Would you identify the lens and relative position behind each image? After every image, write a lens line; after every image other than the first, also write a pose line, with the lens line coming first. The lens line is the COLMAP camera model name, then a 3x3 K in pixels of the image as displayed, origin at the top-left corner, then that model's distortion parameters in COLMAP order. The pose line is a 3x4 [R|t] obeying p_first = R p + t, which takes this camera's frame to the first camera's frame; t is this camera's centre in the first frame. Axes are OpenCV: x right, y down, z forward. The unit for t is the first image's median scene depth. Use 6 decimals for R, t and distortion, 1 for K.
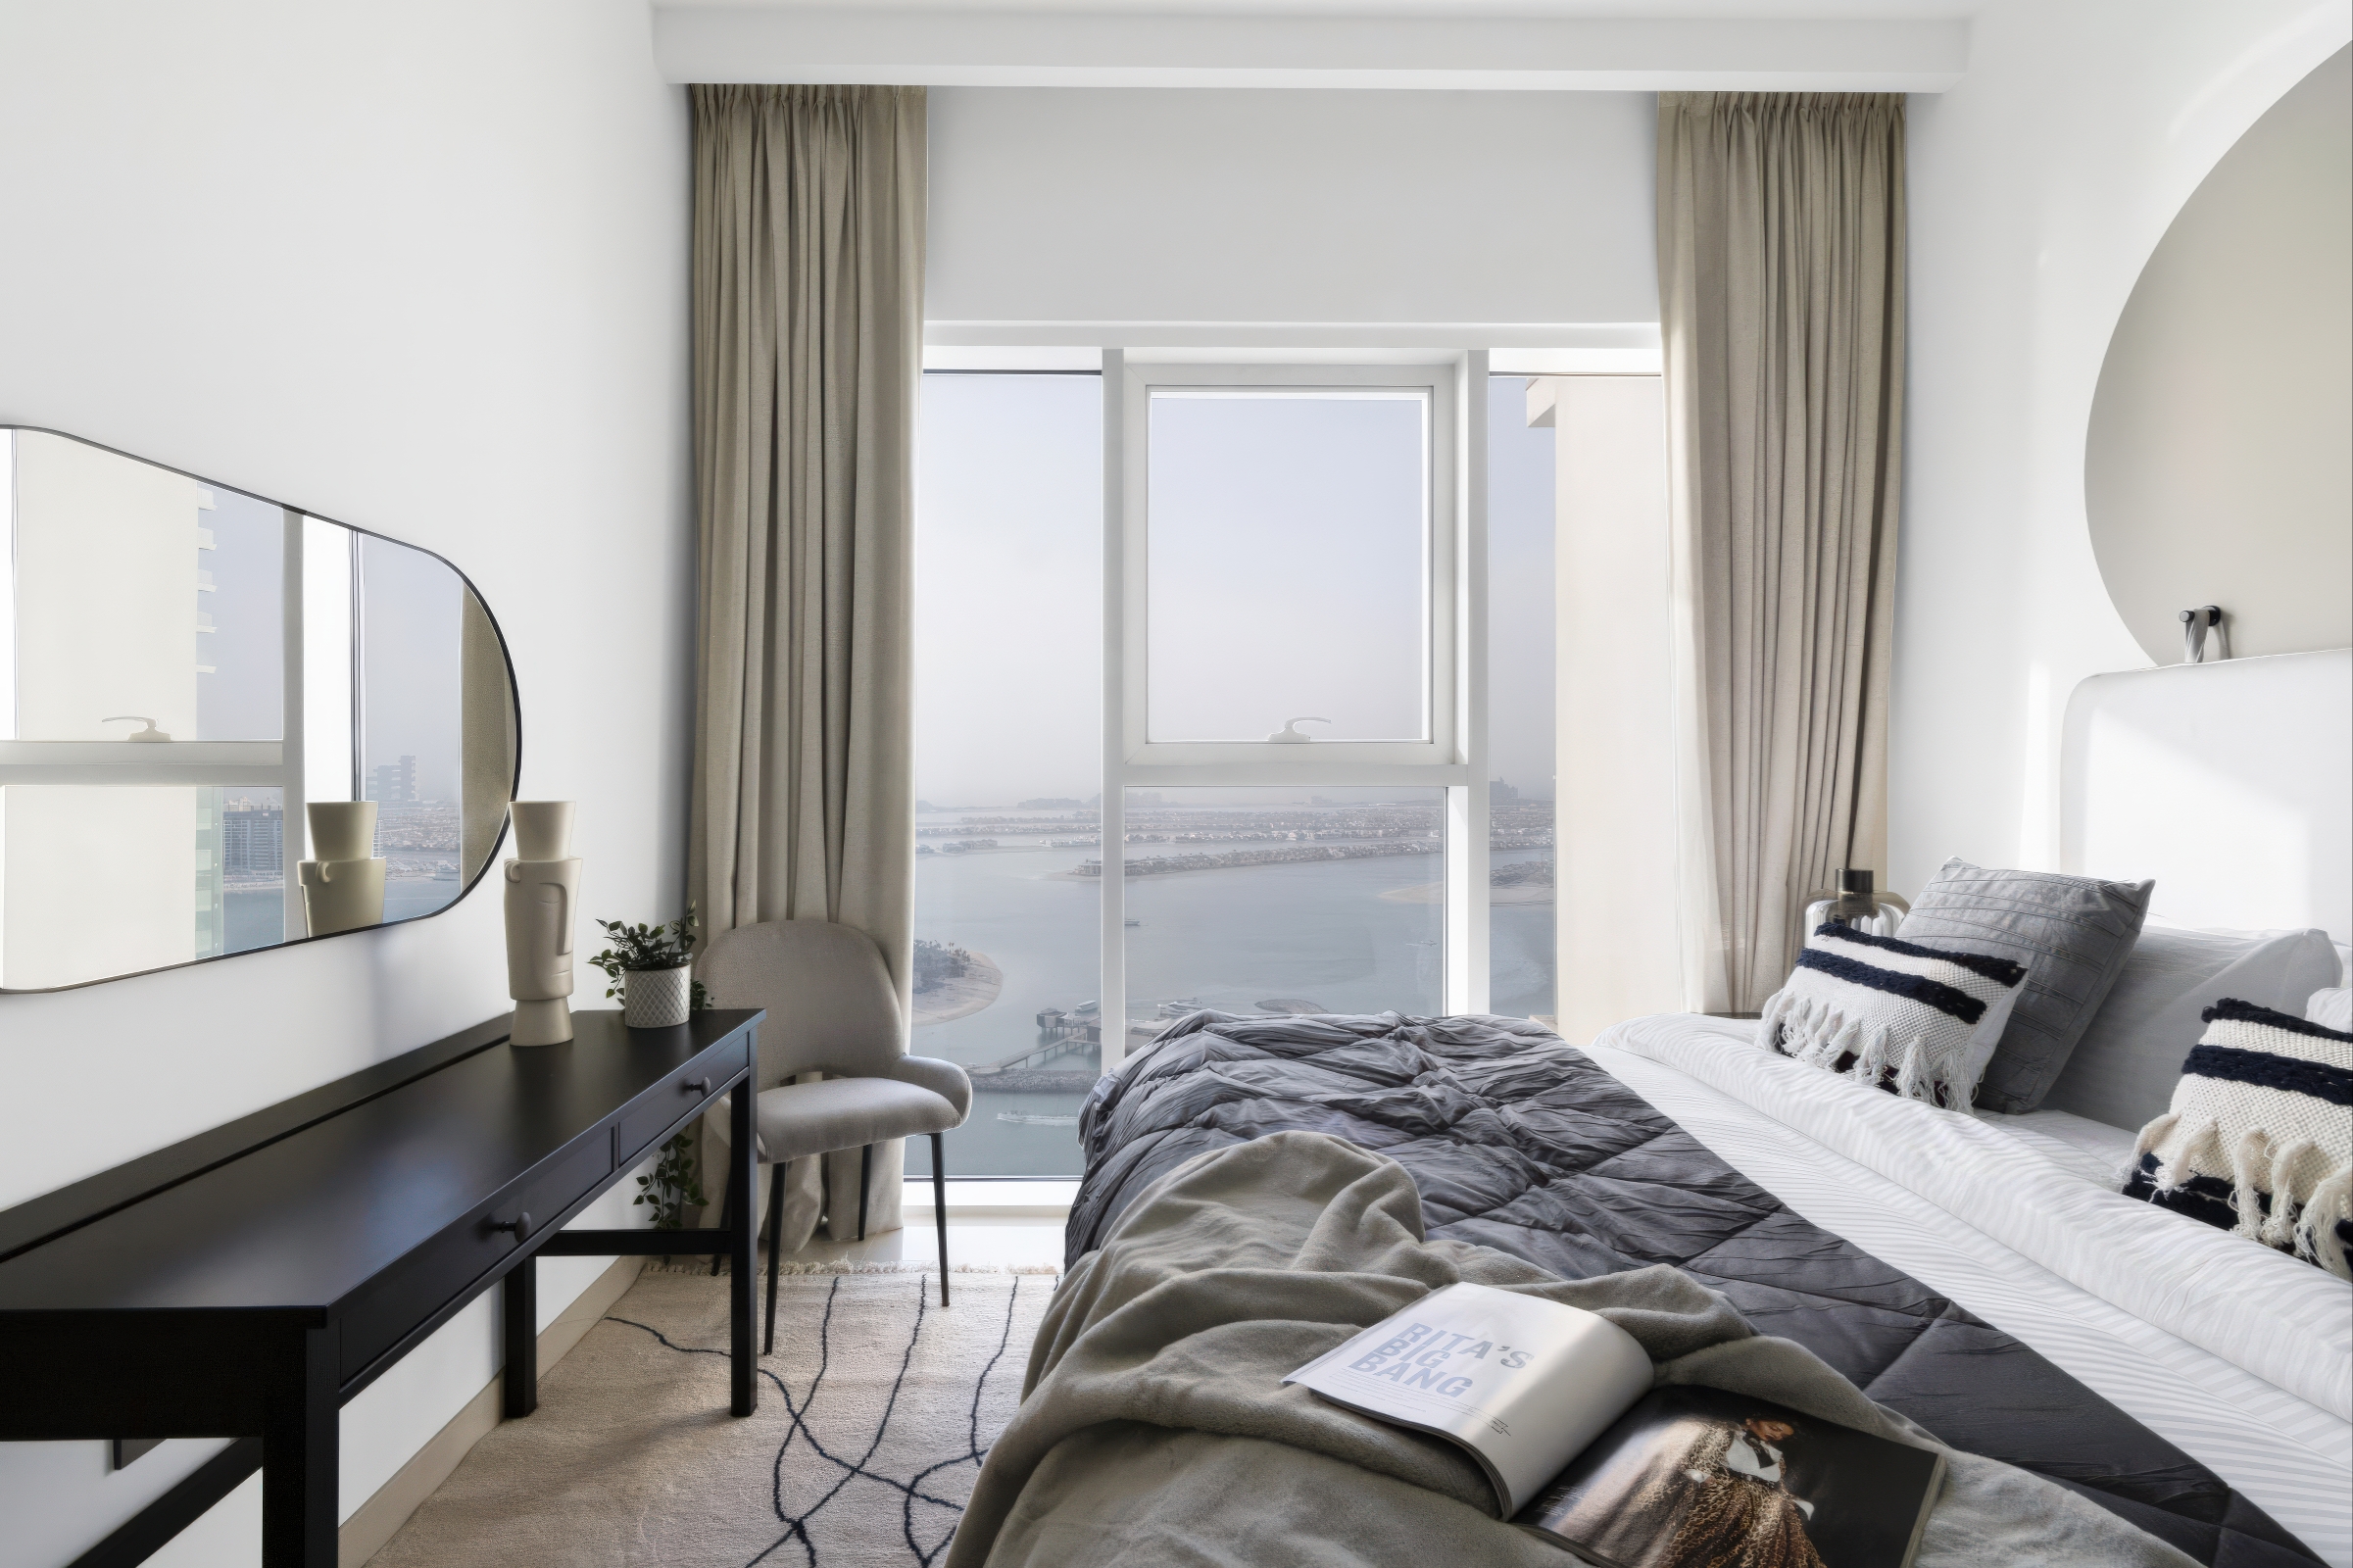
lens RADIAL K [[1129.2, 0, 1142.1], [0, 1129.2, 784.2], [0, 0, 1]] dist [-0.000645, -0.000364]
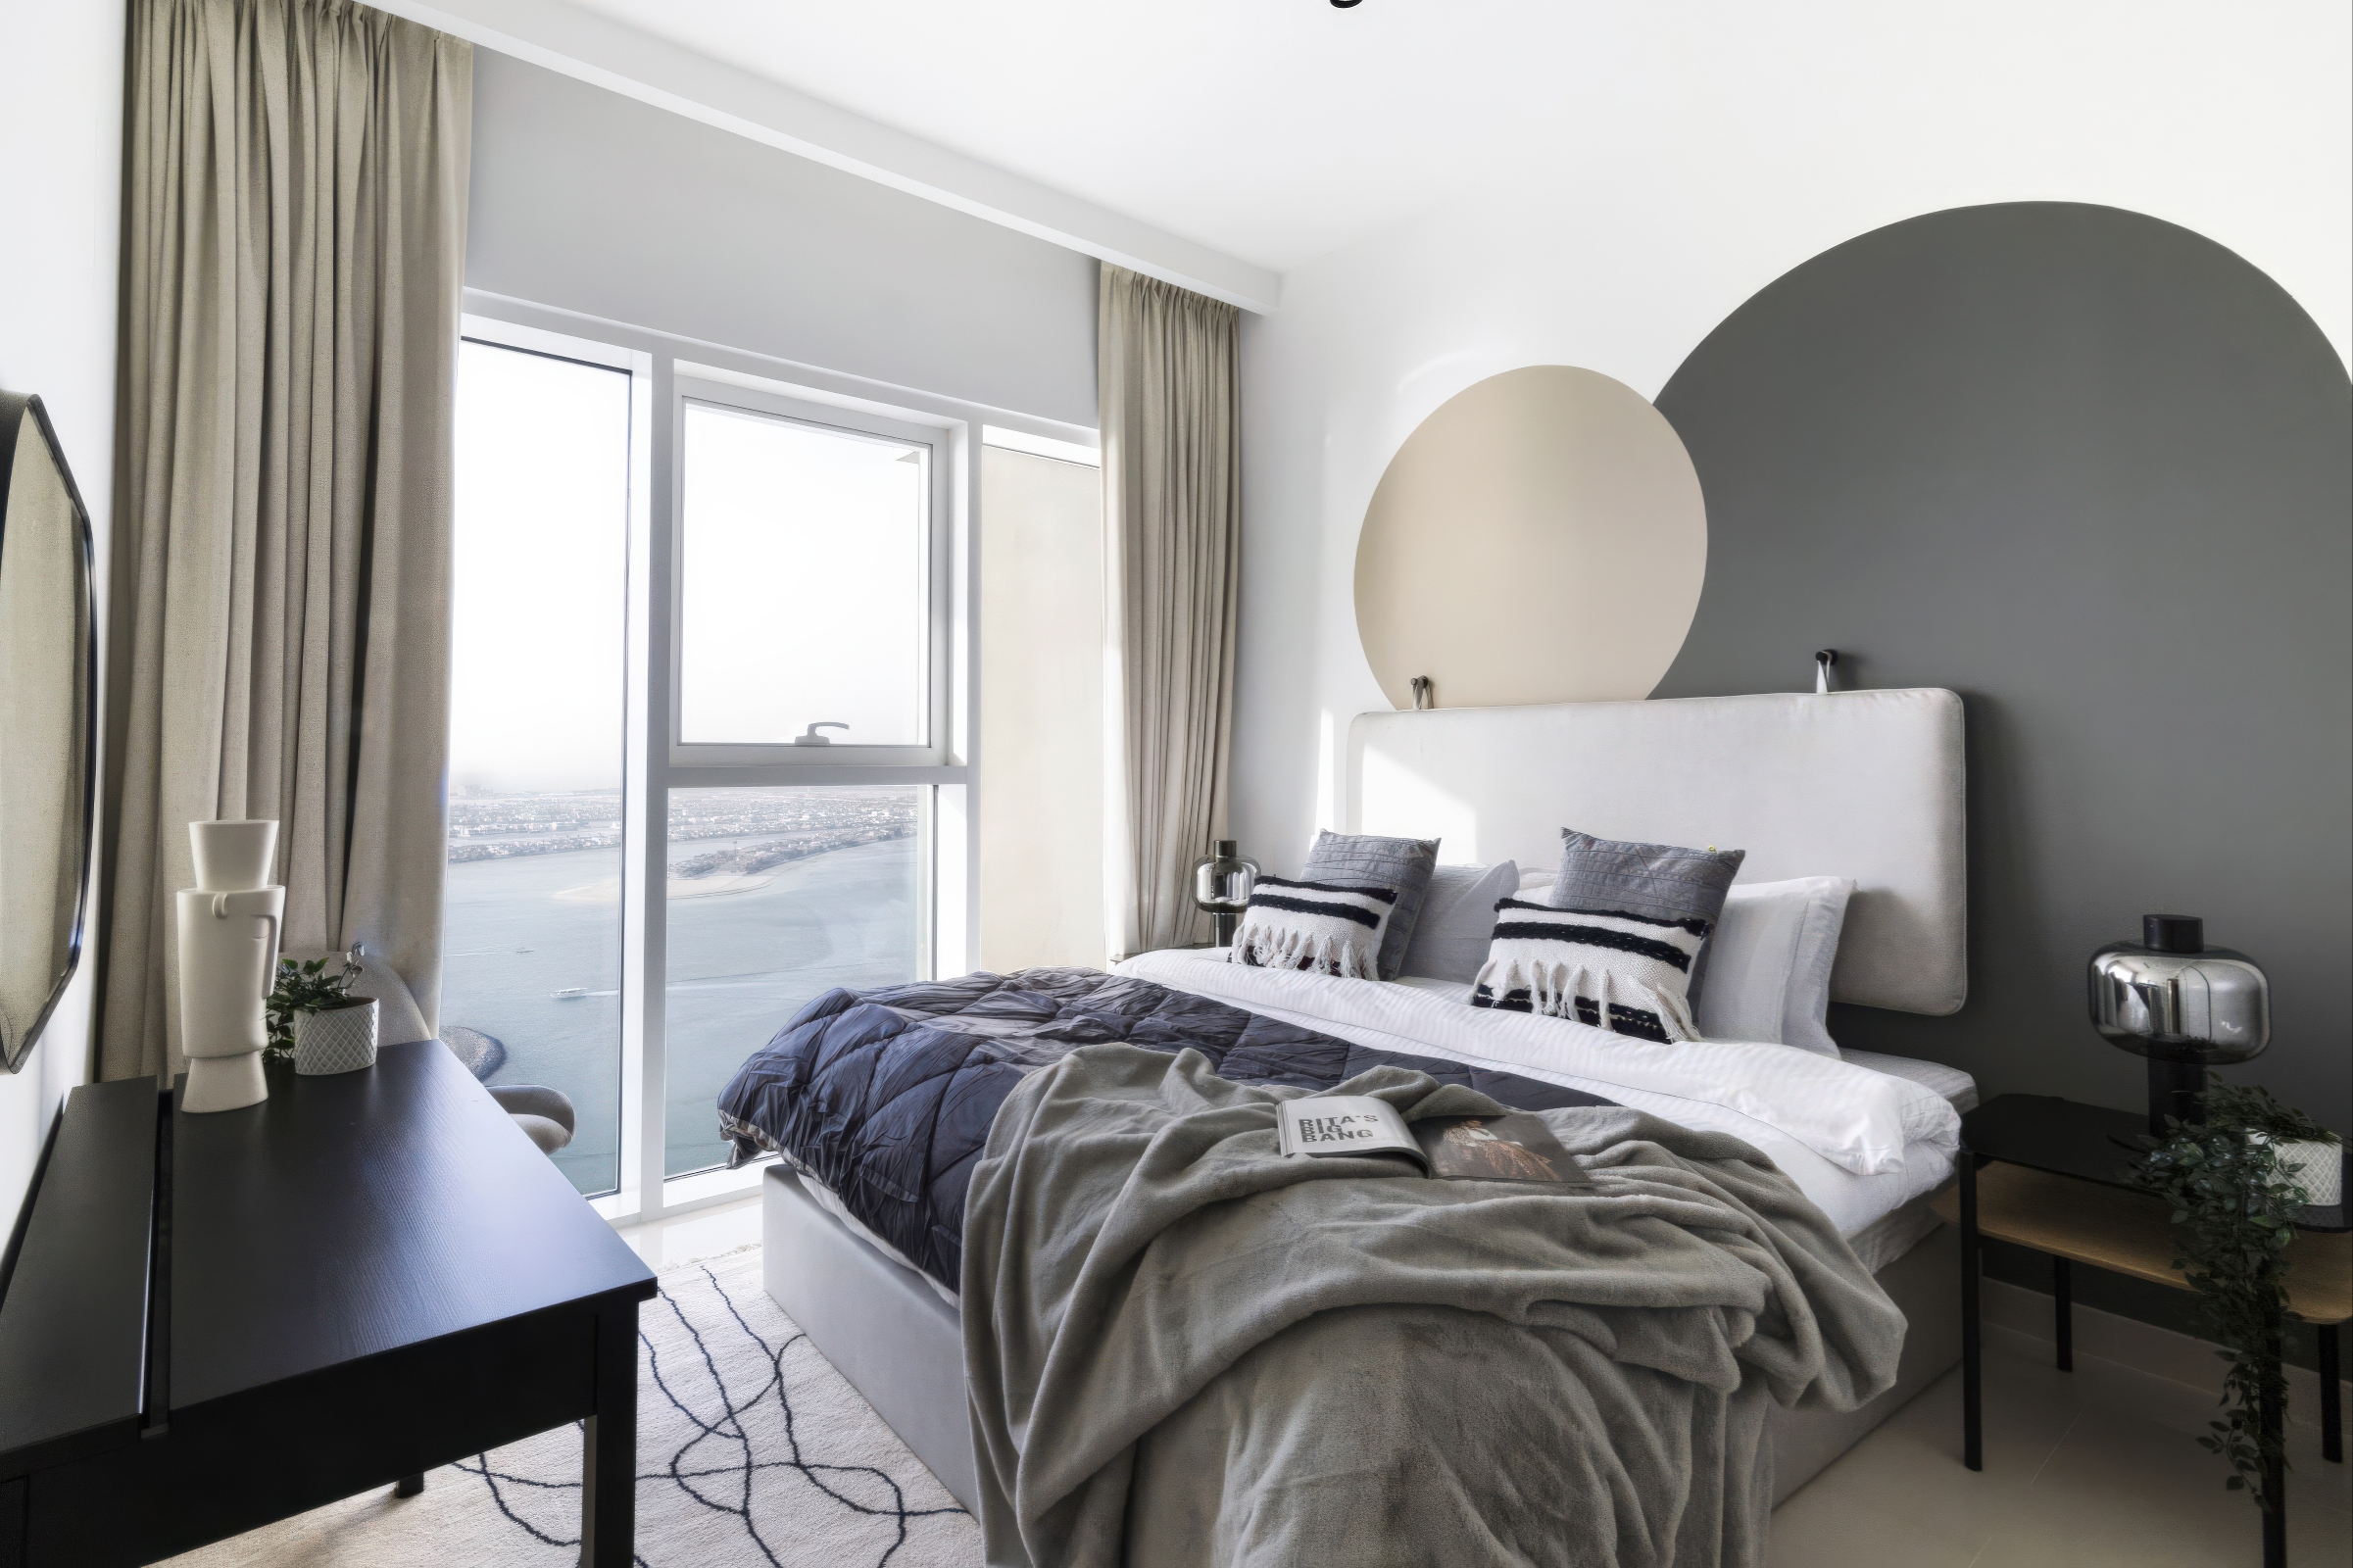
lens RADIAL K [[1089.3, 0, 1171.7], [0, 1089.3, 740.8], [0, 0, 1]] dist [0.001267, -0.000063]
pose [[0.790646, 0.014501, 0.612102, -0.458568], [0.004096, 0.999572, -0.028970, -0.018147], [-0.612260, 0.025412, 0.790248, -0.086124]]
